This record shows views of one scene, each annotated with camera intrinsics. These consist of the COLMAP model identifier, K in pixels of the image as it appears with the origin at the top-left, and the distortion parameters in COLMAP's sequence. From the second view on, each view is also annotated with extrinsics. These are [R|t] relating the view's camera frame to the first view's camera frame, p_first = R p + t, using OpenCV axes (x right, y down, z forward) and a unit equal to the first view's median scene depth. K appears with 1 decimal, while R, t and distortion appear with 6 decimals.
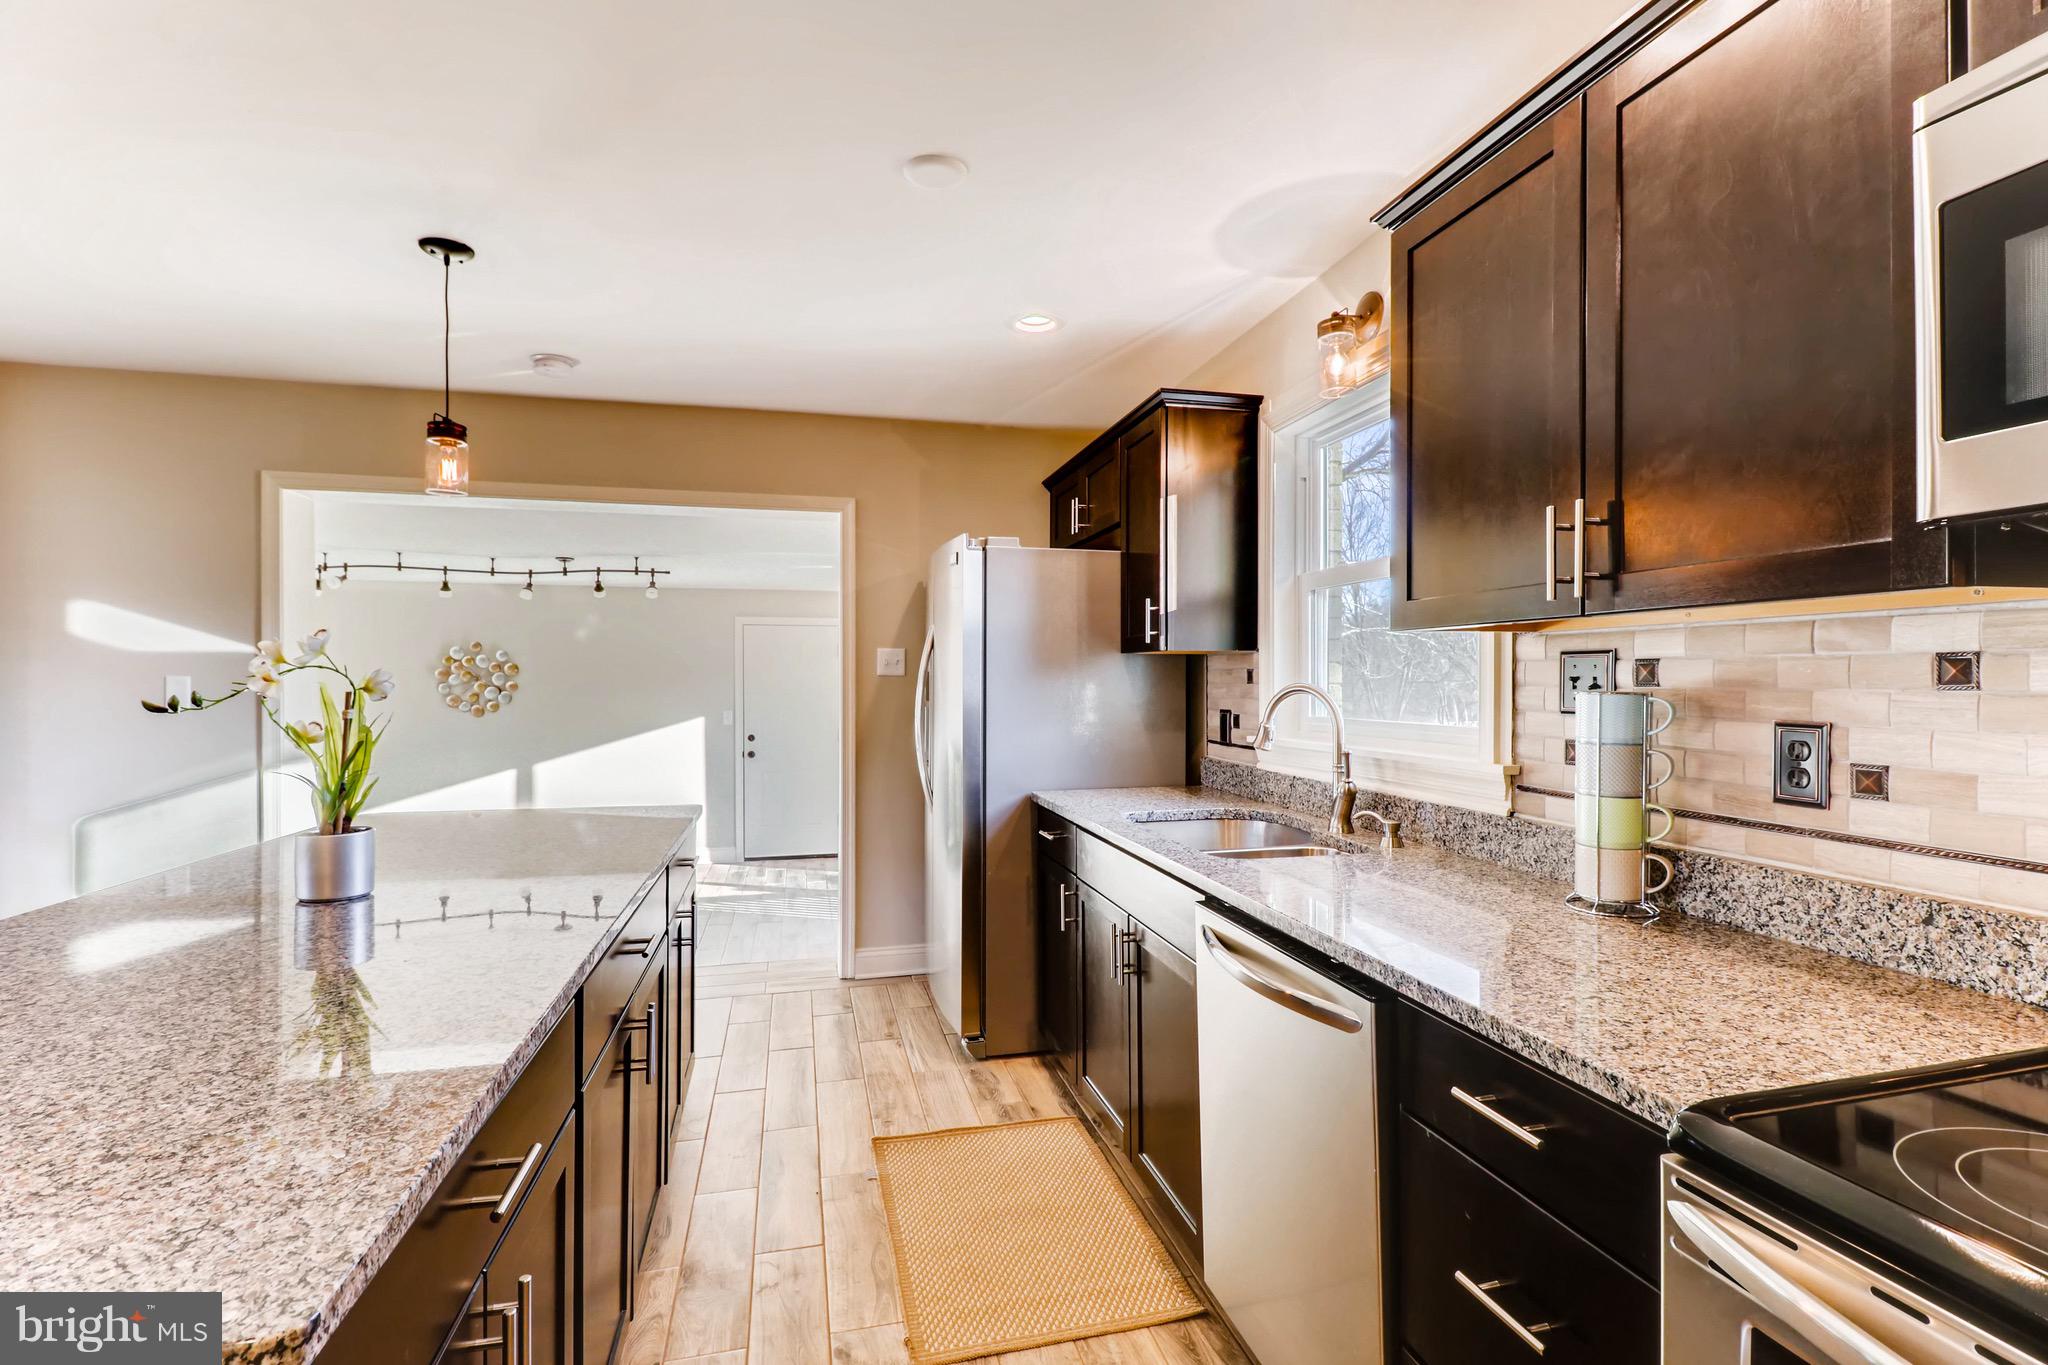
lens RADIAL K [[947.4, 0, 1023.9], [0, 947.4, 691.5], [0, 0, 1]] dist [0.010795, -0.008086]
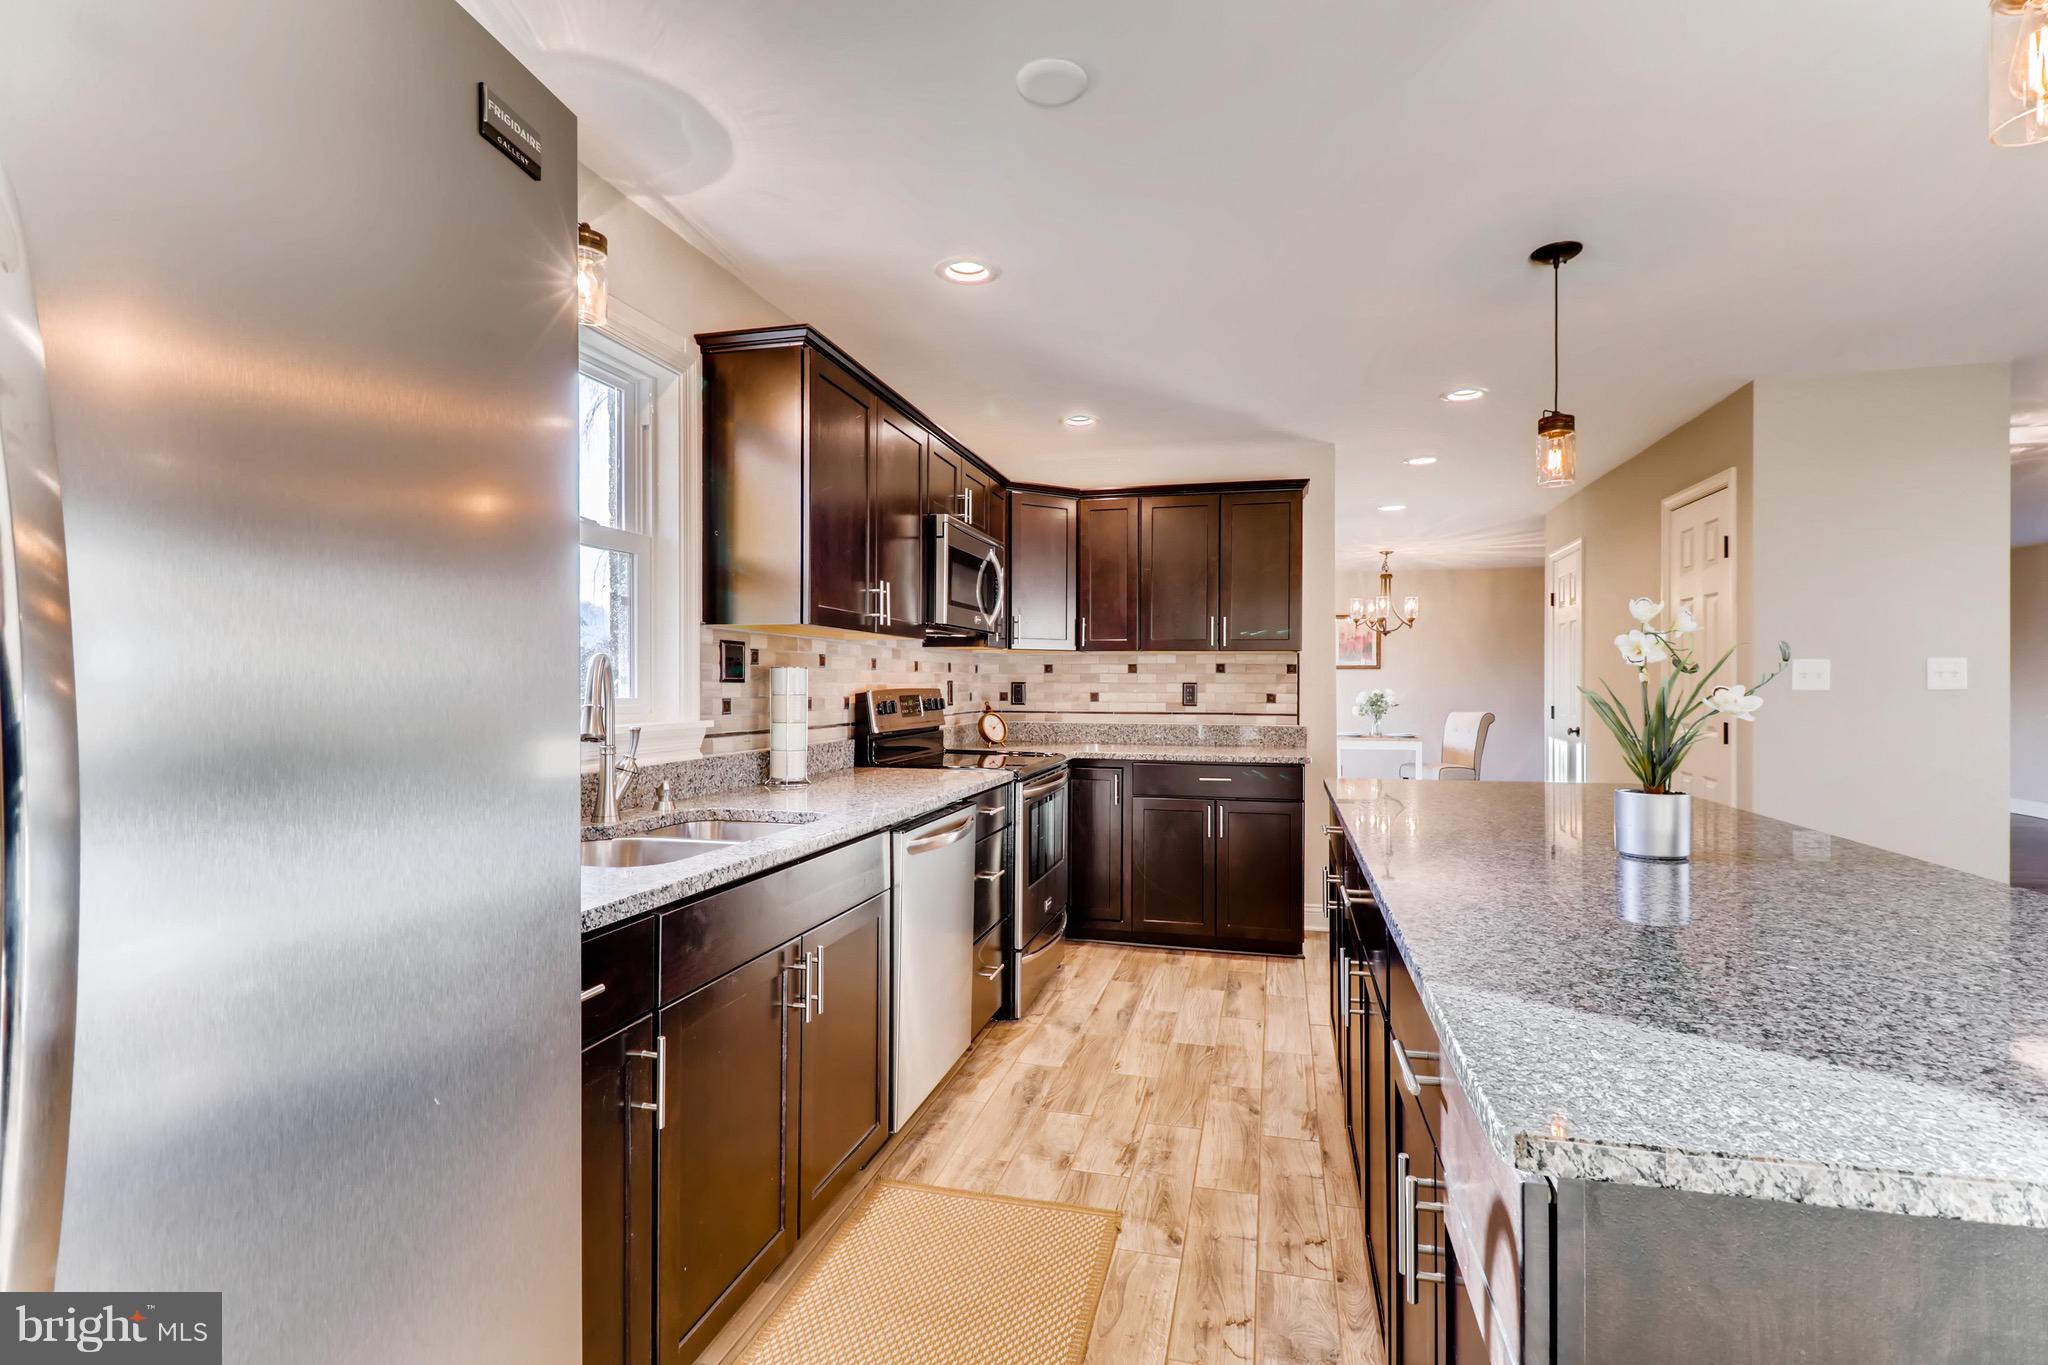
lens RADIAL K [[947.4, 0, 1027.2], [0, 947.4, 679.9], [0, 0, 1]] dist [0.010795, -0.008086]
pose [[-0.882561, 0.002297, 0.470192, -0.388614], [0.005201, 0.999975, 0.004878, 0.010448], [-0.470168, 0.006751, -0.882551, 1.414380]]
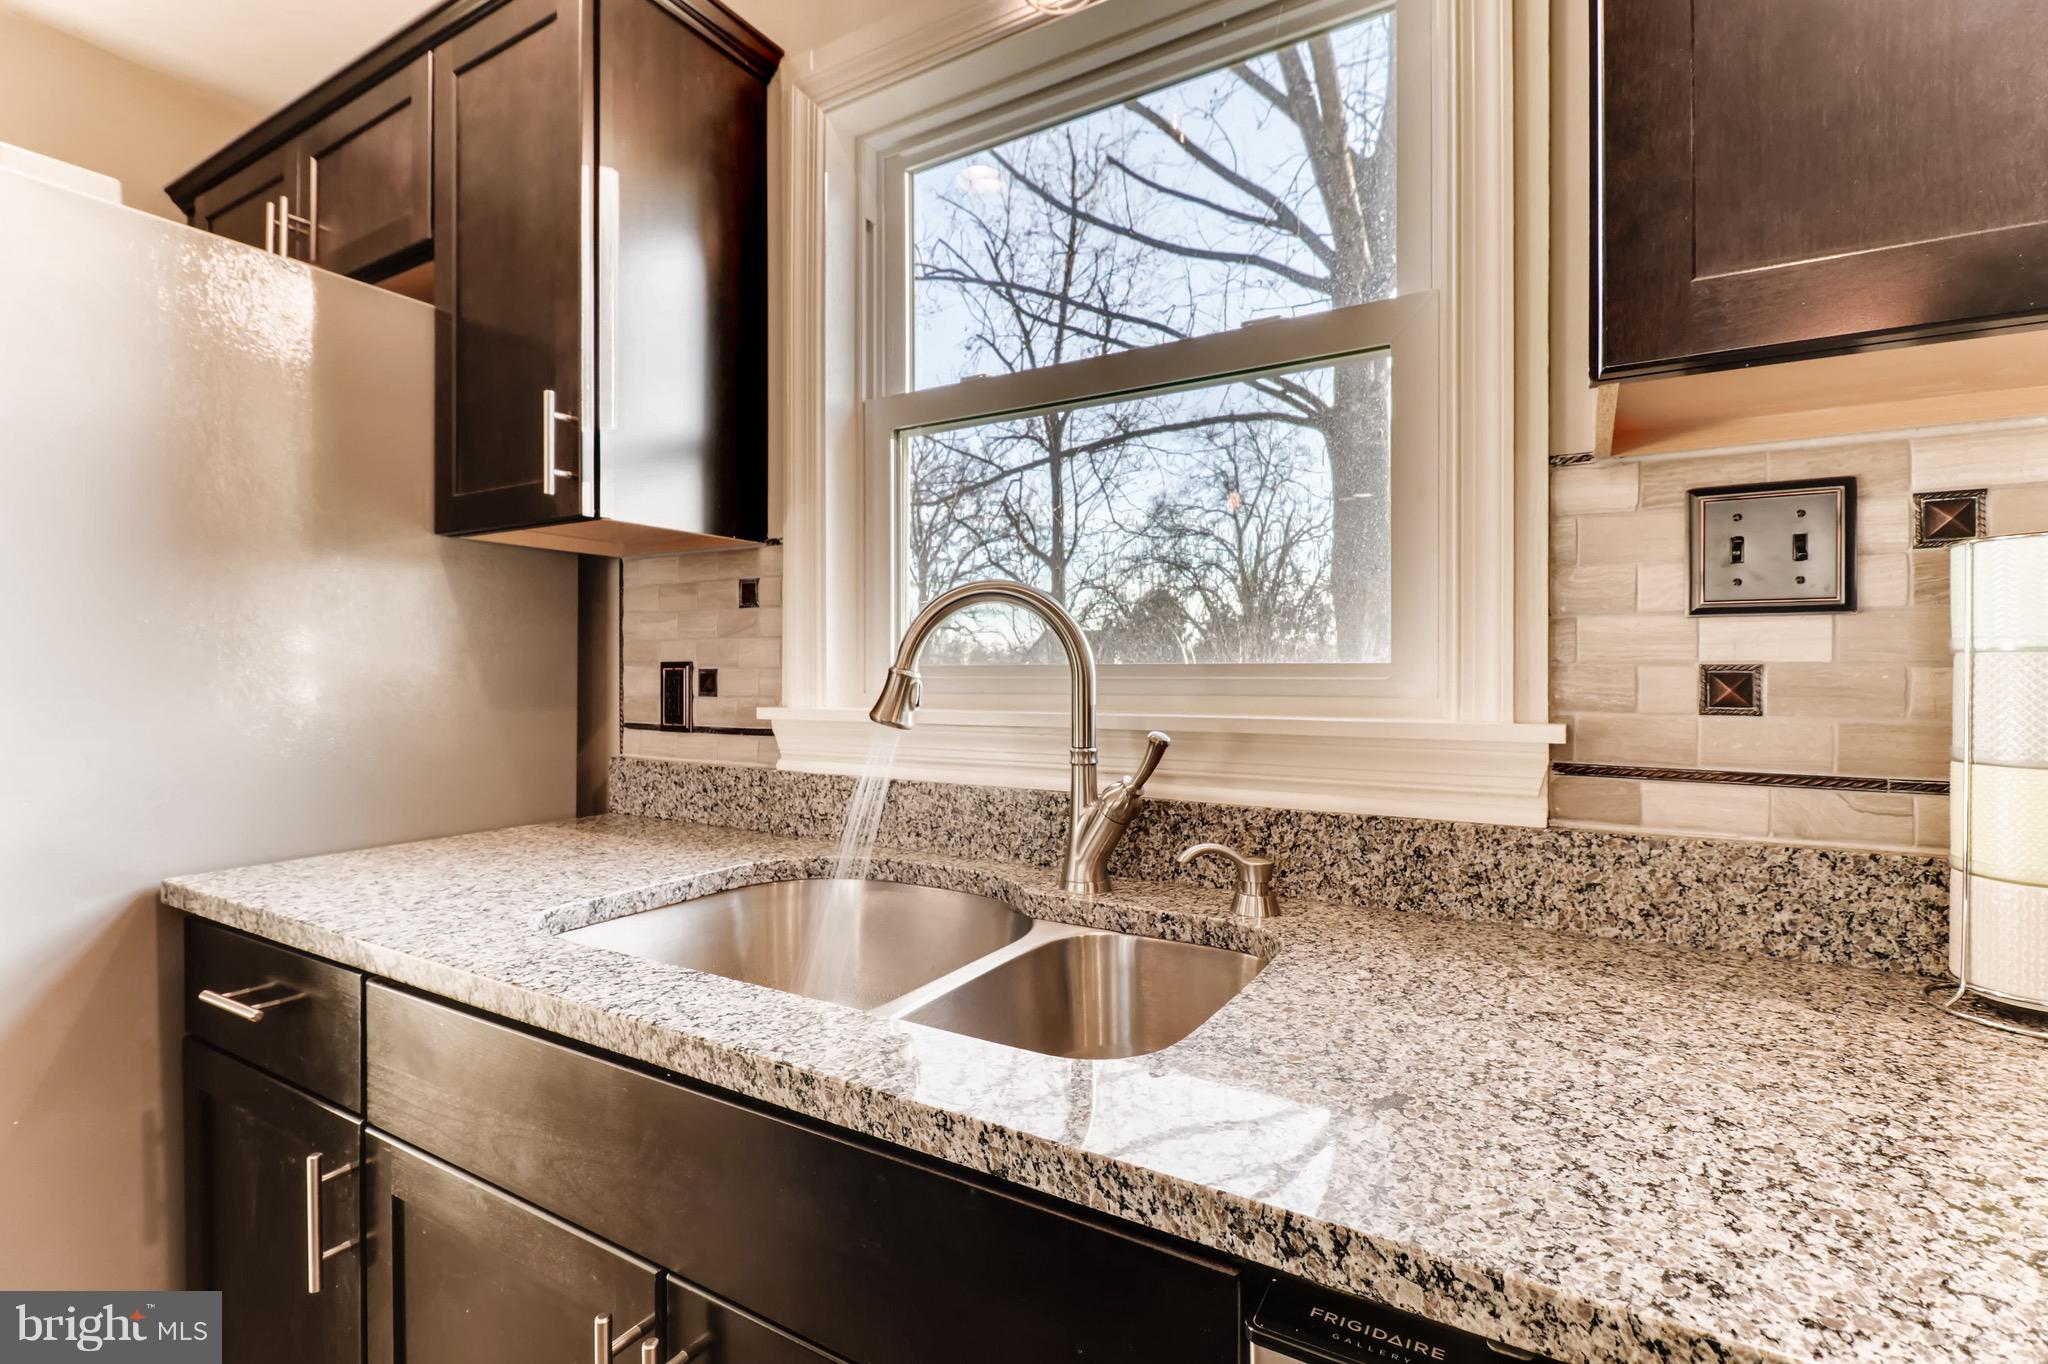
lens RADIAL K [[947.4, 0, 1029.8], [0, 947.4, 672.0], [0, 0, 1]] dist [0.010795, -0.008086]
pose [[0.697721, 0.004878, 0.716353, -0.026516], [0.006279, 0.999897, -0.012925, 0.038941], [-0.716342, 0.013516, 0.697618, 0.602965]]
